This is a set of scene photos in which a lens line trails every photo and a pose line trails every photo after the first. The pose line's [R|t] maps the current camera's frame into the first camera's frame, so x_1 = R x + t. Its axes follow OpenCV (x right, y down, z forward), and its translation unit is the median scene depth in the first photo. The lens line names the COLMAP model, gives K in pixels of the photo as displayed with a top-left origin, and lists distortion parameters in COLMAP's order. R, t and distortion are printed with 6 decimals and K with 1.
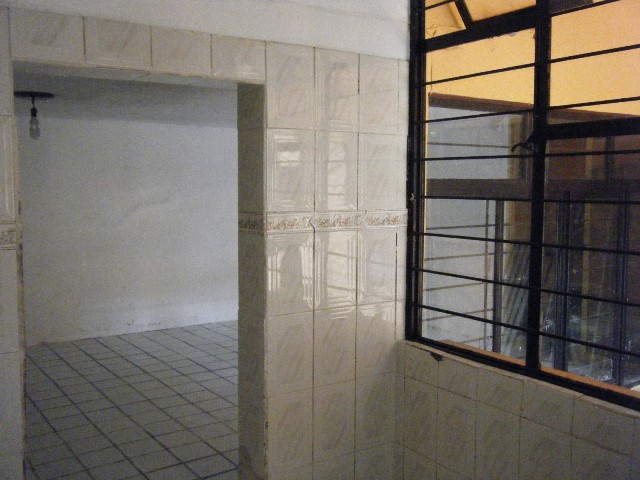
lens RADIAL K [[662.5, 0, 320.0], [0, 662.5, 240.0], [0, 0, 1]] dist [-0.010094, 0.001683]
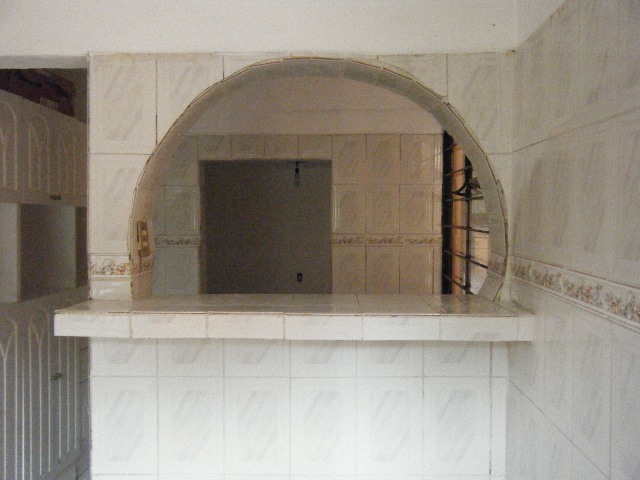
lens RADIAL K [[662.5, 0, 320.0], [0, 662.5, 240.0], [0, 0, 1]] dist [-0.010094, 0.001683]
pose [[0.794757, 0.024797, -0.606422, 0.858647], [-0.048982, 0.998526, -0.023365, 0.014966], [0.604948, 0.048273, 0.794800, -0.348929]]
